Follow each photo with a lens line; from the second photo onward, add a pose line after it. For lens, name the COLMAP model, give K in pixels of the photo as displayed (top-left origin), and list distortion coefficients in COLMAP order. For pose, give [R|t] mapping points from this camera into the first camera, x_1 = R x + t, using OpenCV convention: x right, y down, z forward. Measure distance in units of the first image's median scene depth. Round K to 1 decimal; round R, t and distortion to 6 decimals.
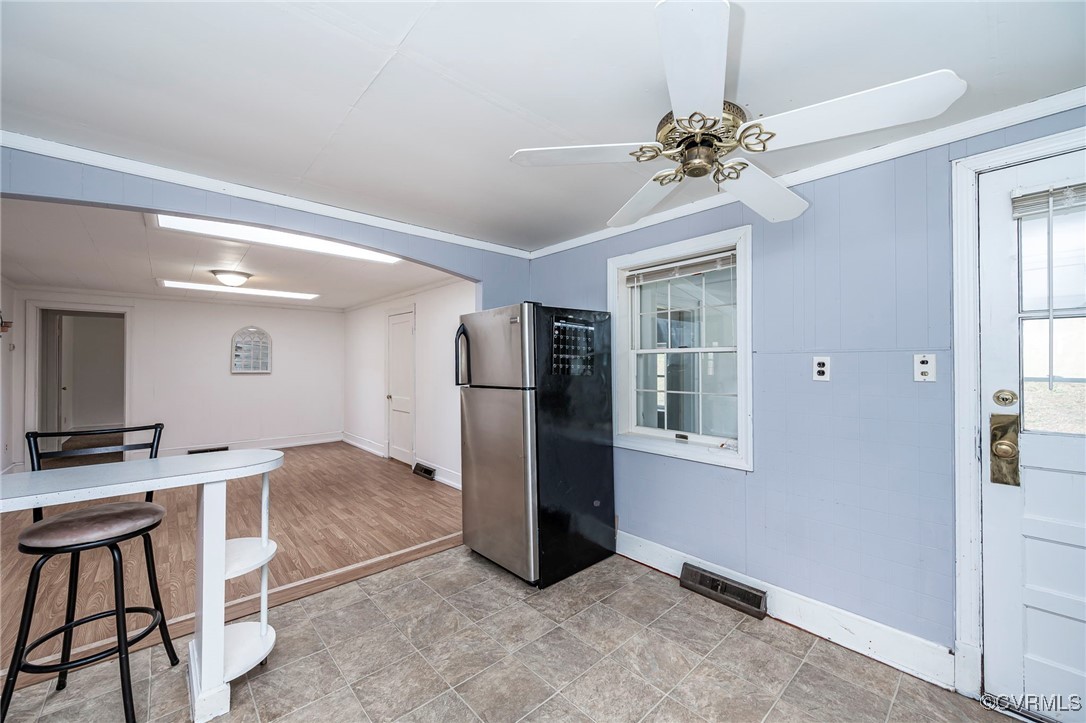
lens RADIAL K [[420.9, 0, 537.0], [0, 420.9, 361.0], [0, 0, 1]] dist [0.000261, 0.000257]
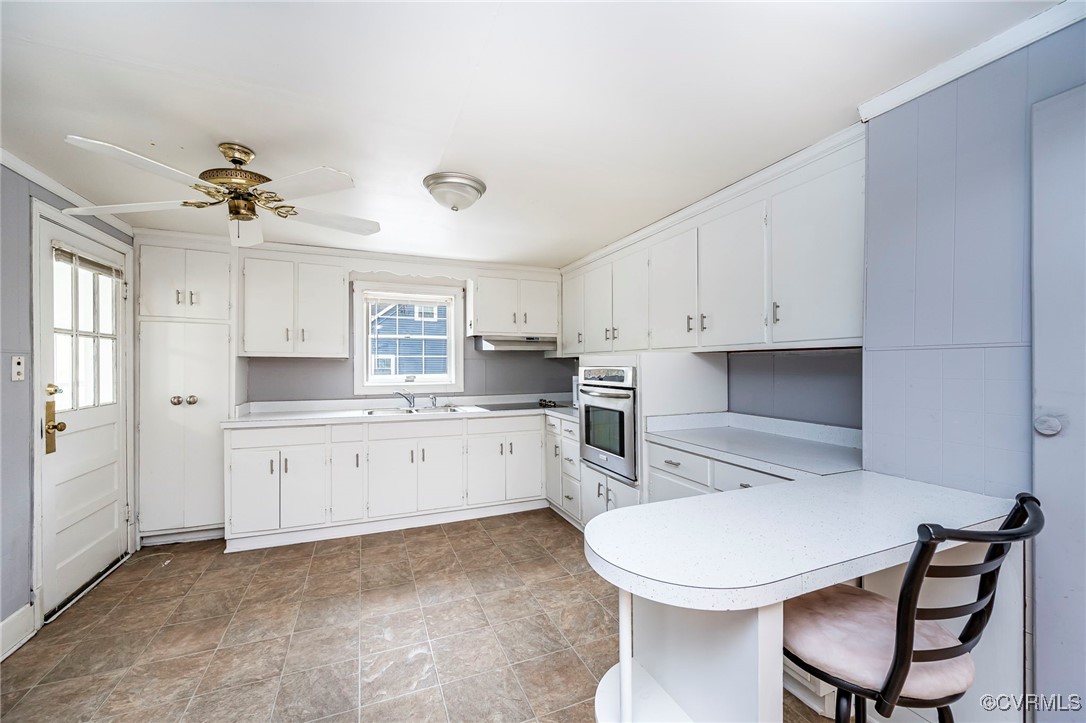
lens RADIAL K [[420.9, 0, 534.0], [0, 420.9, 367.0], [0, 0, 1]] dist [0.000261, 0.000257]
pose [[-0.939995, -0.003594, 0.341170, -0.335805], [-0.005406, 0.999976, -0.004362, 0.004471], [-0.341146, -0.005945, -0.939992, 0.712255]]
